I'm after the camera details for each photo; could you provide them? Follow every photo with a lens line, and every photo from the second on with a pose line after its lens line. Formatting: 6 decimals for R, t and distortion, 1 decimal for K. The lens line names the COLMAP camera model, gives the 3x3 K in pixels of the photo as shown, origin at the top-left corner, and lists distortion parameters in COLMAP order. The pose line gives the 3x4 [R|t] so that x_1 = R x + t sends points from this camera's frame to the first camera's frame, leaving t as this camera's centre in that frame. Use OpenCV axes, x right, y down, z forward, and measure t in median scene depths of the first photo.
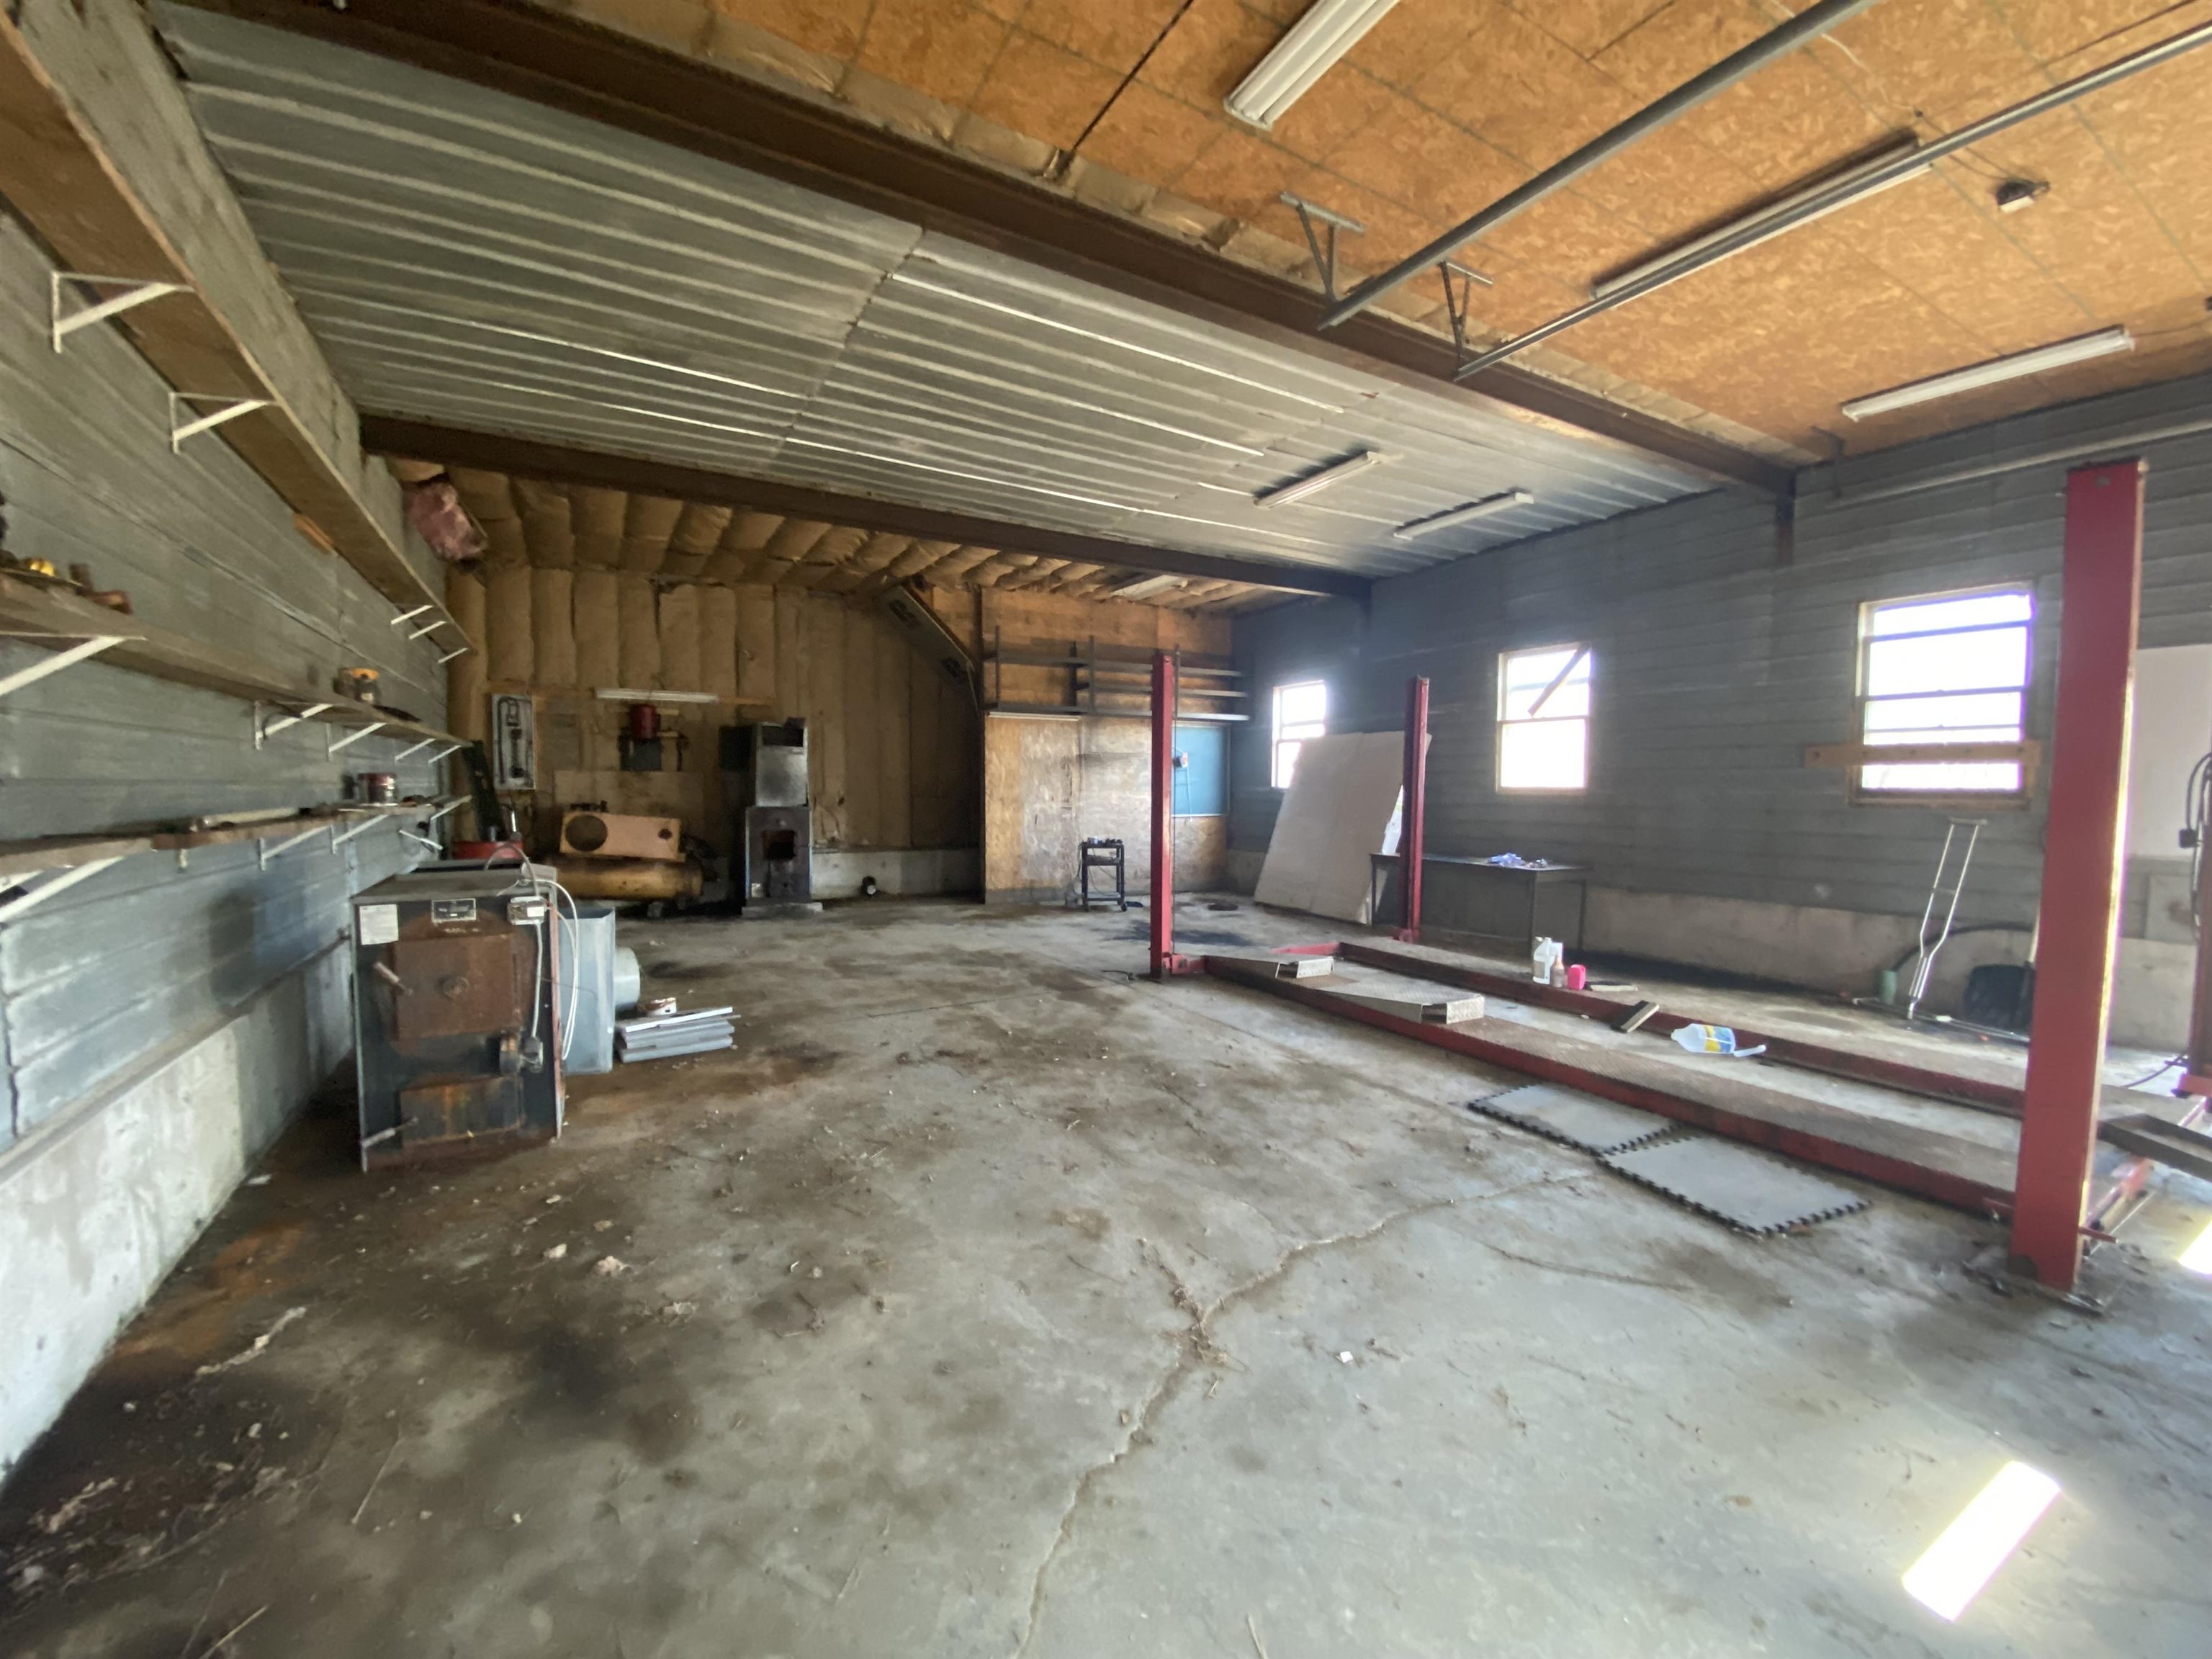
lens RADIAL K [[845.4, 0, 1099.1], [0, 845.4, 844.5], [0, 0, 1]] dist [0.027635, -0.012721]
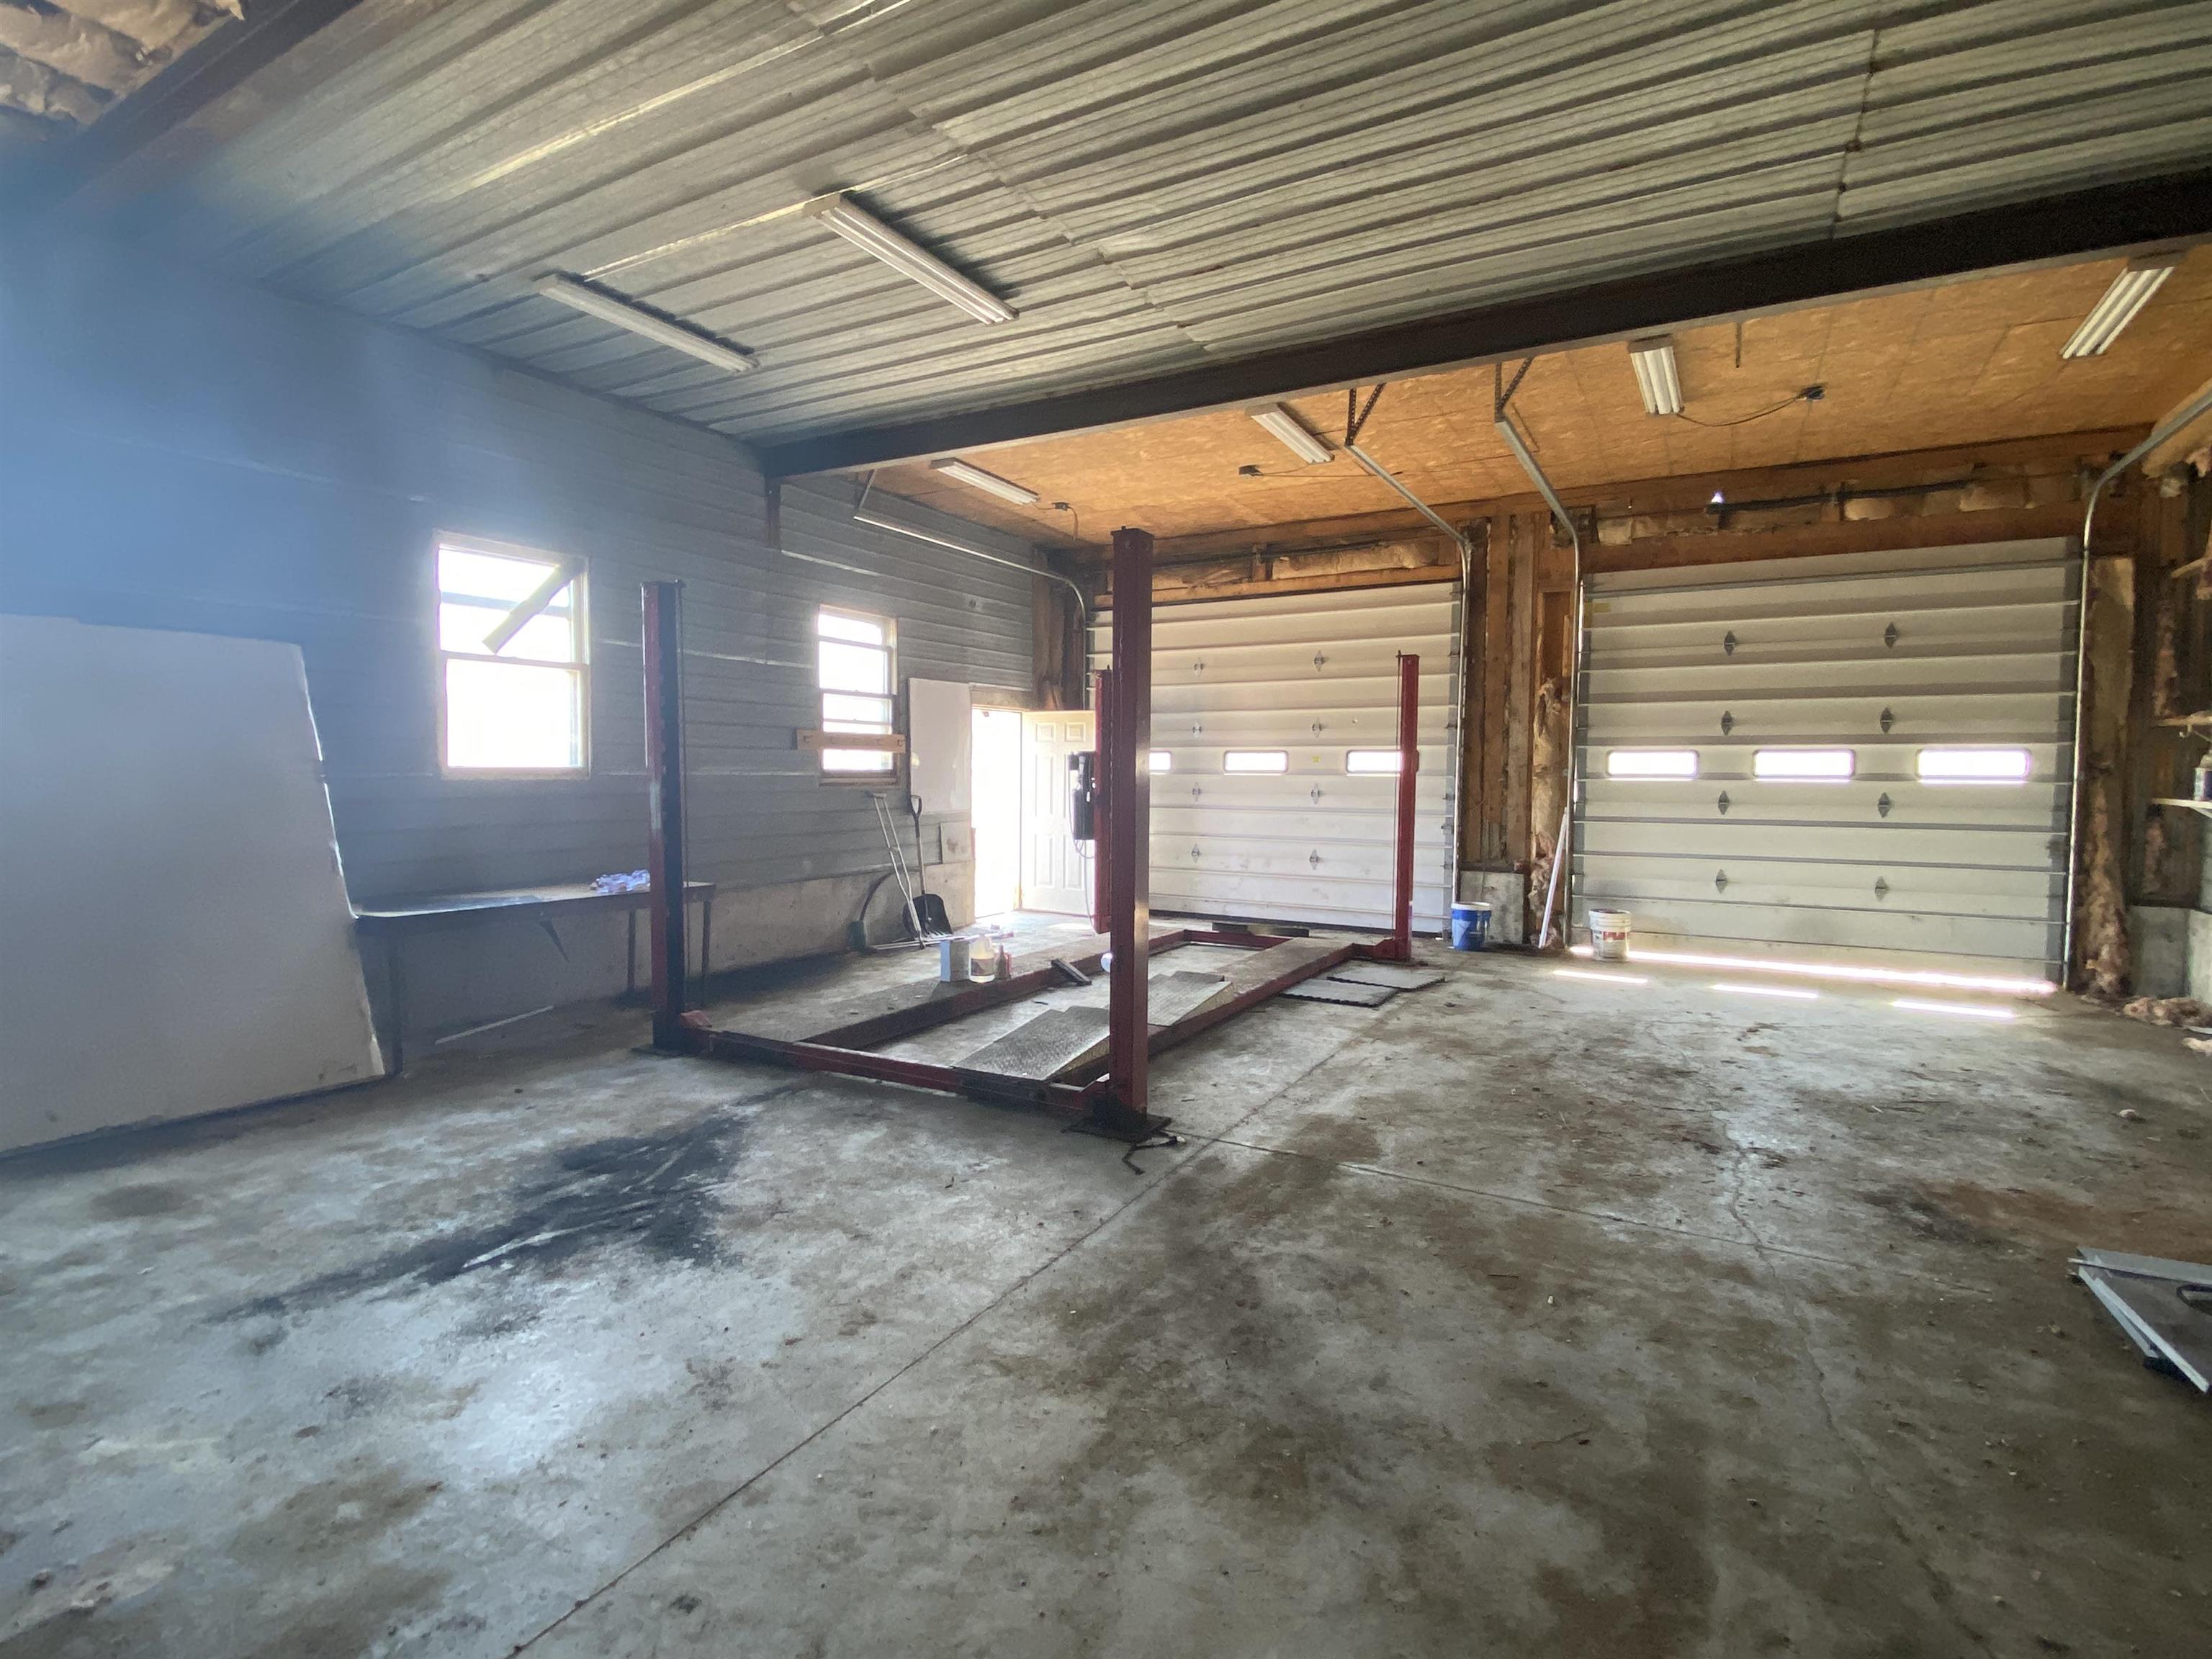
lens RADIAL K [[1056.9, 0, 1110.3], [0, 1056.9, 834.9], [0, 0, 1]] dist [0.010799, -0.024184]
pose [[-0.487549, -0.060799, 0.870976, -0.521966], [0.052897, 0.993683, 0.098976, -0.100475], [-0.871492, 0.094328, -0.481253, 1.378498]]
